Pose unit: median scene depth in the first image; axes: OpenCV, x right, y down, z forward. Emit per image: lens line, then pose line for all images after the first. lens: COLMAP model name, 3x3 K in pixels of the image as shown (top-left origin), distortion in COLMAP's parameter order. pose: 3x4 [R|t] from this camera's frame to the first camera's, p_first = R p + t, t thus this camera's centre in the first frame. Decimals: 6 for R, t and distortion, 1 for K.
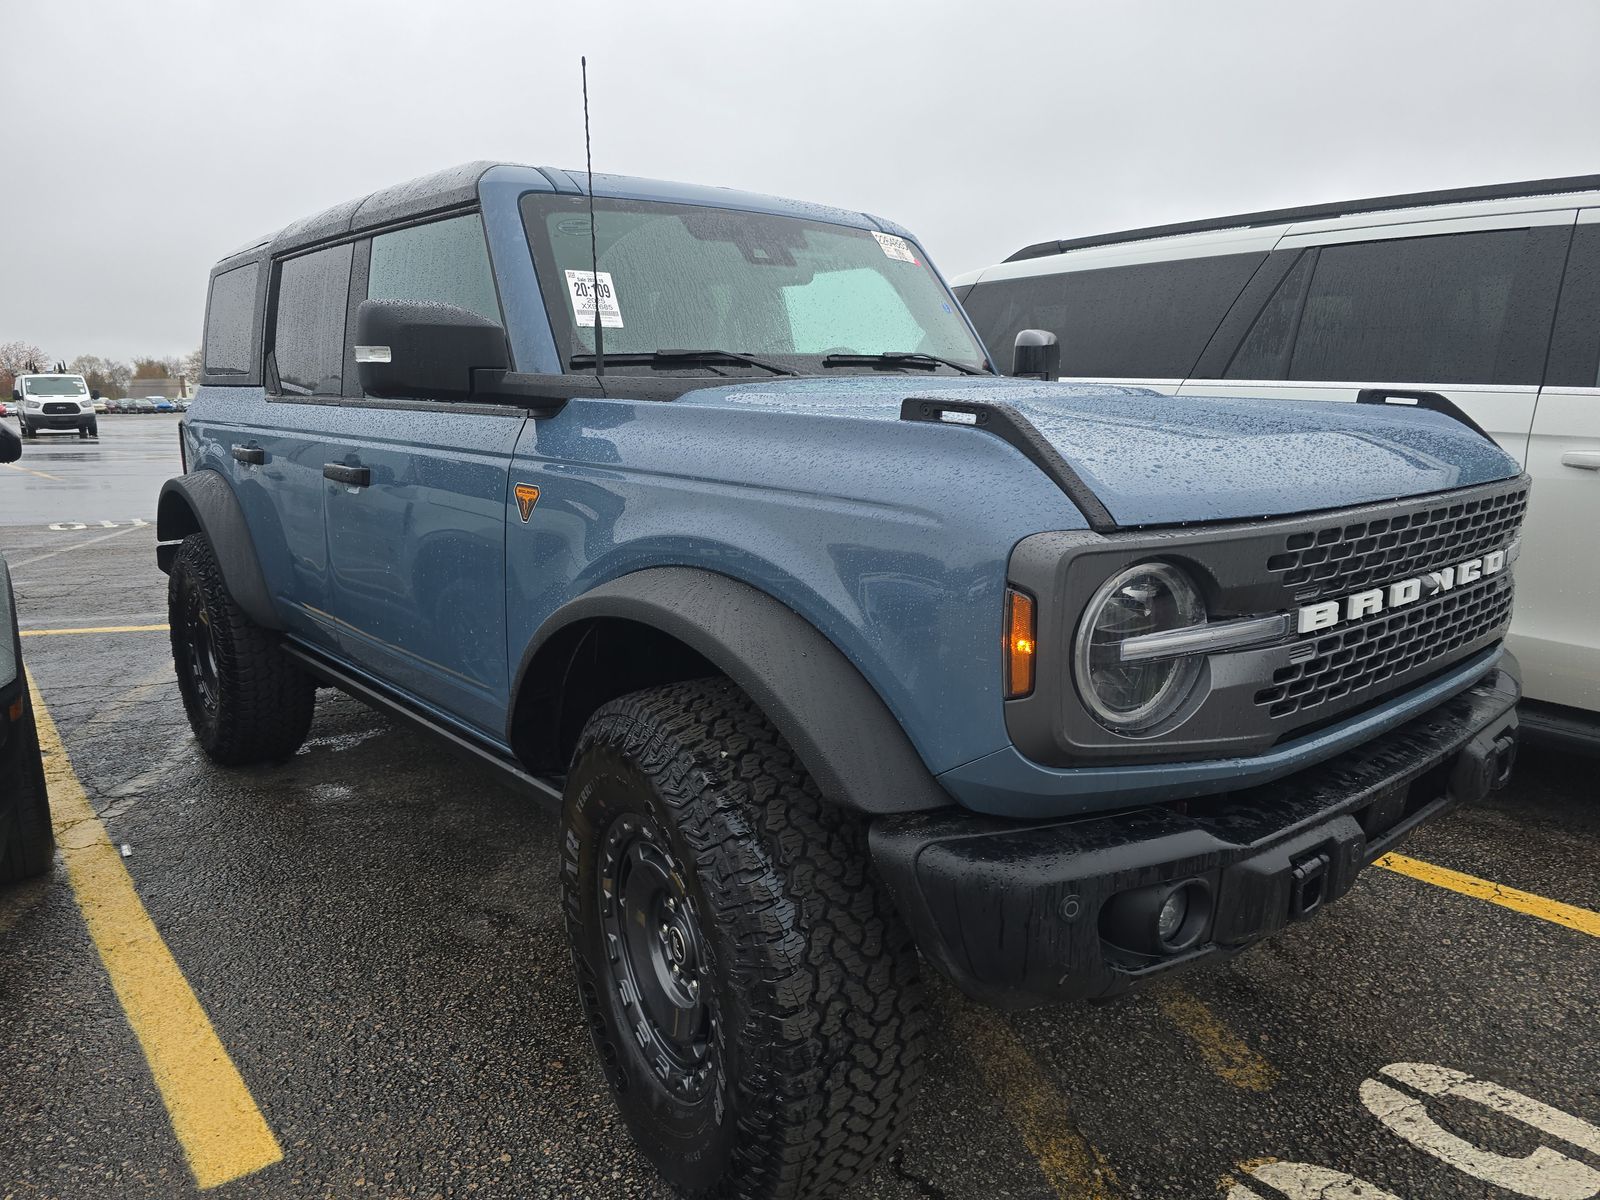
lens RADIAL K [[1056.9, 0, 799.0], [0, 1056.9, 649.4], [0, 0, 1]] dist [0.079373, -0.109828]
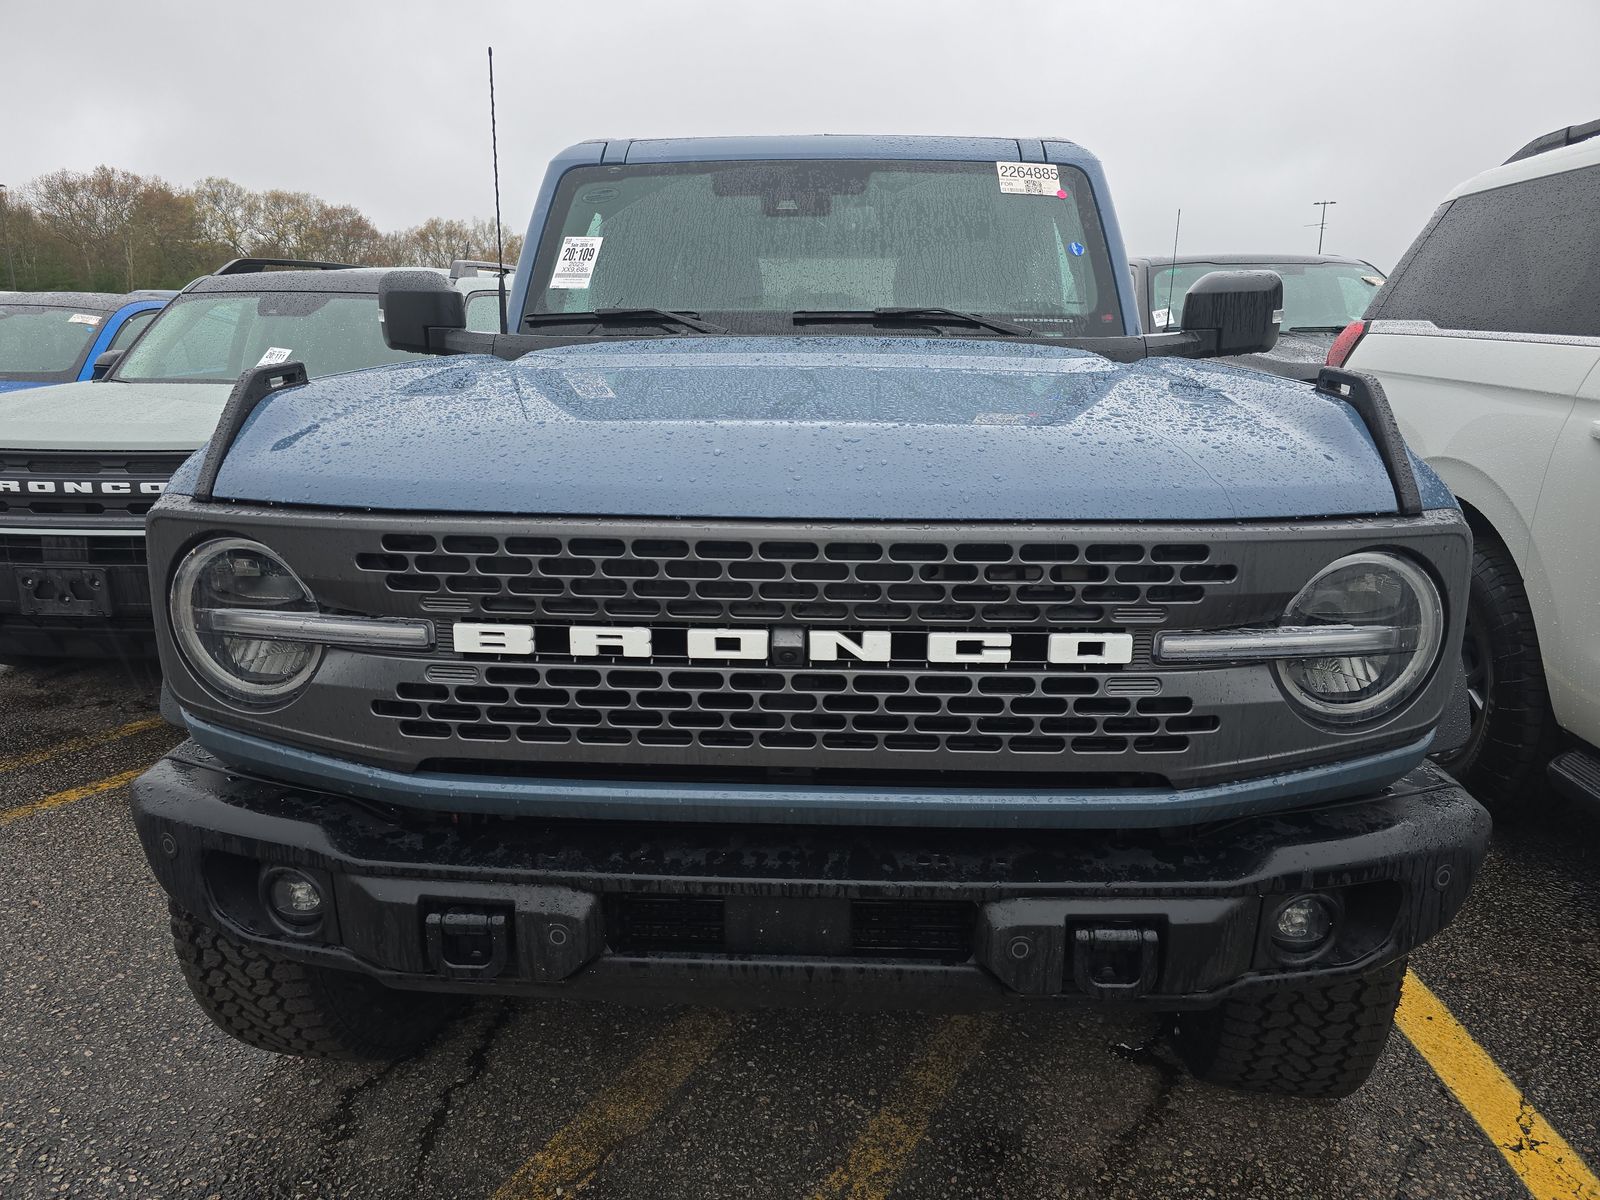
lens RADIAL K [[1056.9, 0, 799.0], [0, 1056.9, 649.4], [0, 0, 1]] dist [0.079373, -0.109828]
pose [[0.724006, 0.200749, -0.659935, 1.022782], [-0.168119, 0.979219, 0.113432, -0.133236], [0.668992, 0.028823, 0.742710, 0.450819]]
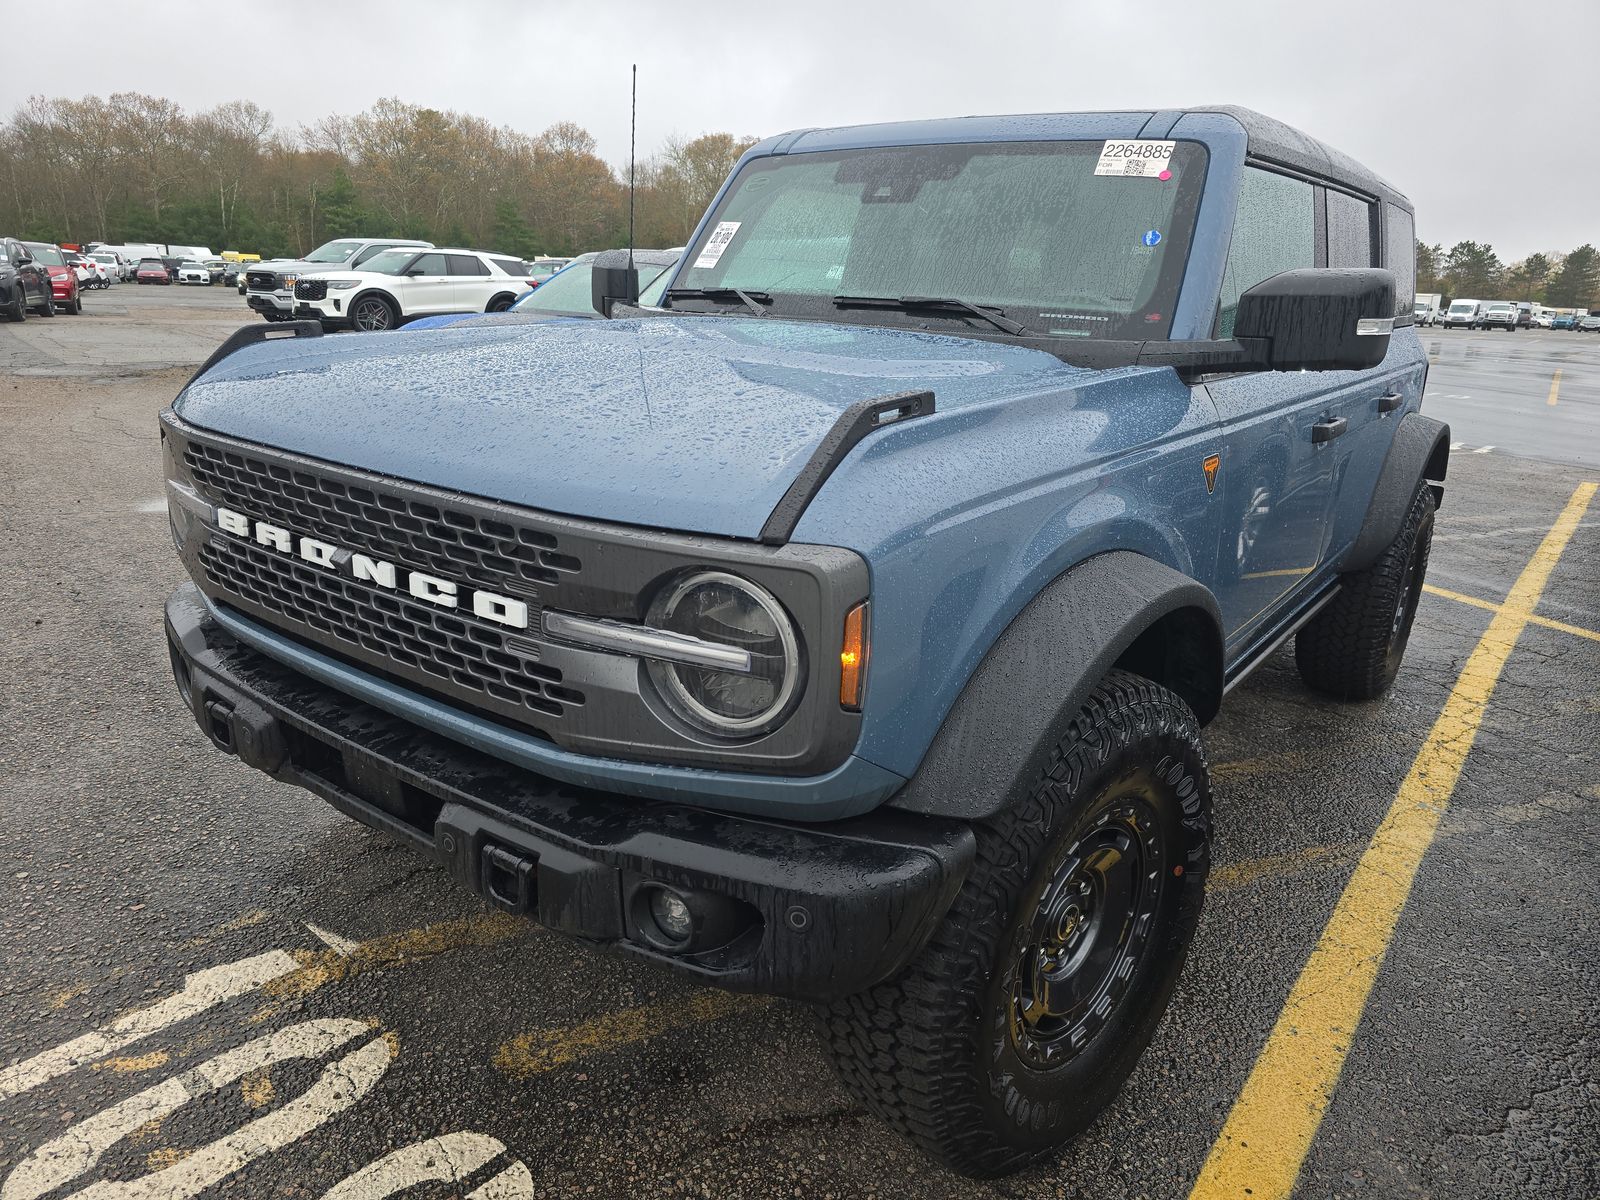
lens RADIAL K [[1056.9, 0, 799.0], [0, 1056.9, 649.4], [0, 0, 1]] dist [0.079373, -0.109828]
pose [[0.201505, 0.334894, -0.920457, 1.504316], [-0.269234, 0.922473, 0.276687, -0.343919], [0.941758, 0.192064, 0.276048, 1.087944]]
